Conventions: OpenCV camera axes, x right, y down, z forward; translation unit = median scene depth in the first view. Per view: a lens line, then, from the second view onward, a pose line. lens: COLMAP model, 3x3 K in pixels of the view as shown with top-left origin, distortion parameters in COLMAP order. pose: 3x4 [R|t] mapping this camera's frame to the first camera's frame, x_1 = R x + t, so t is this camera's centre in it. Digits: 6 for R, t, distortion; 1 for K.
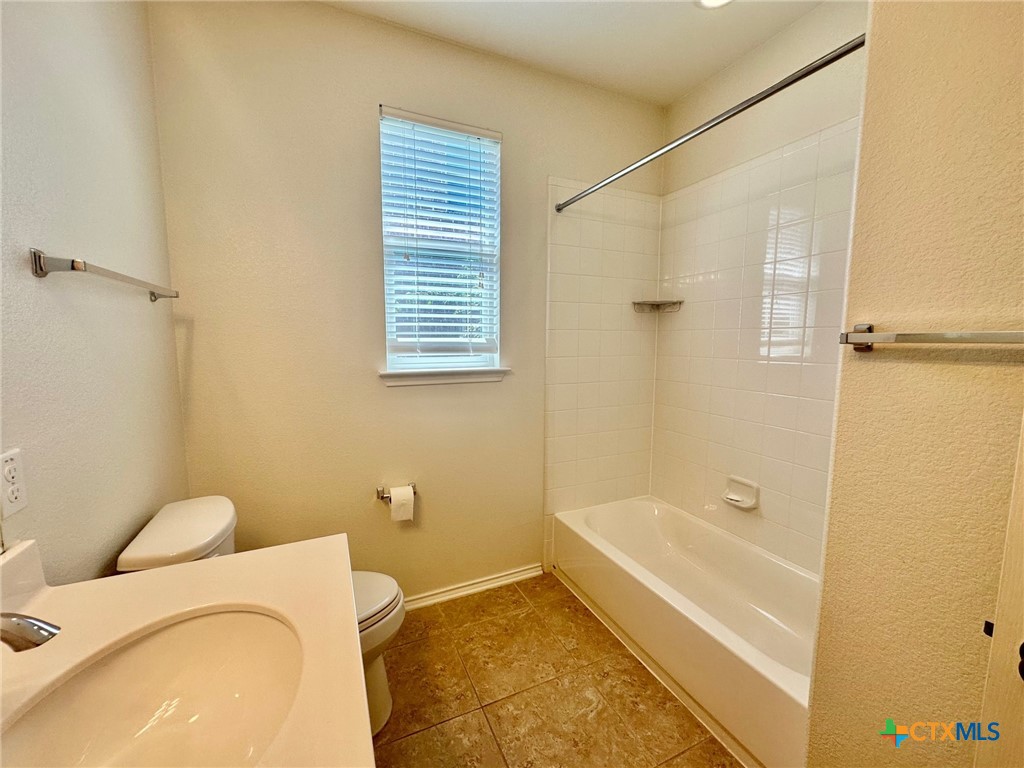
lens RADIAL K [[411.5, 0, 512.0], [0, 411.5, 384.0], [0, 0, 1]] dist [0.001242, 0.000025]
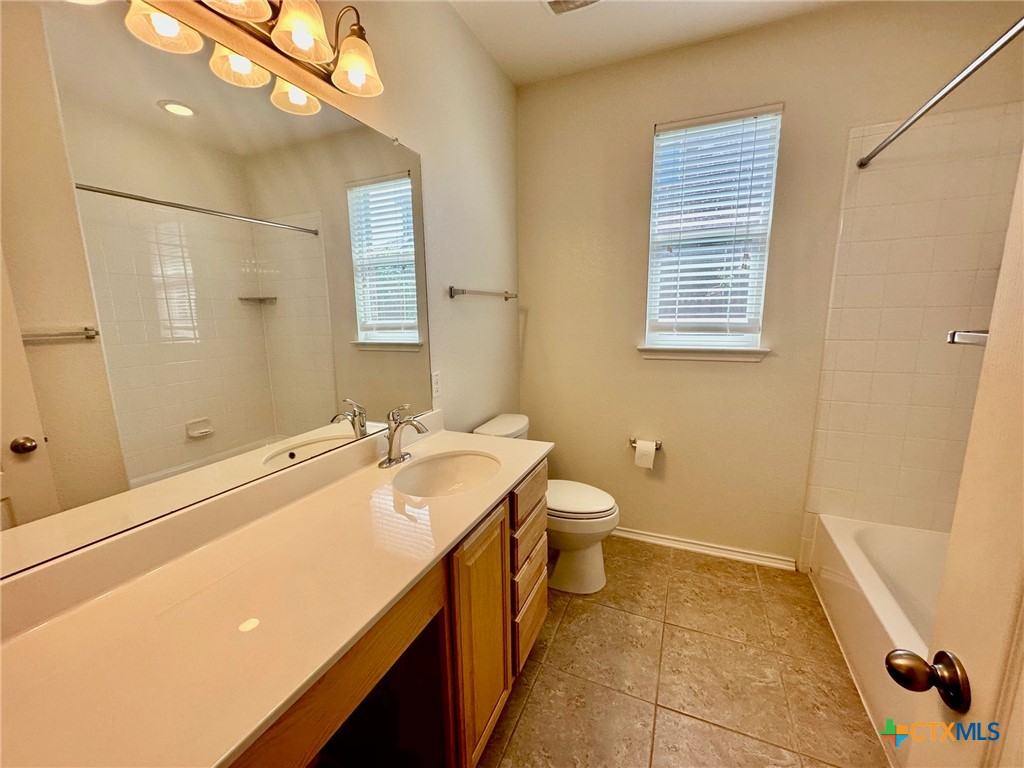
lens RADIAL K [[411.5, 0, 512.0], [0, 411.5, 384.0], [0, 0, 1]] dist [0.001242, 0.000025]
pose [[0.665996, 0.118941, -0.736412, 0.337906], [-0.065519, 0.992718, 0.101084, -0.017290], [0.743073, -0.019073, 0.668939, -0.117610]]
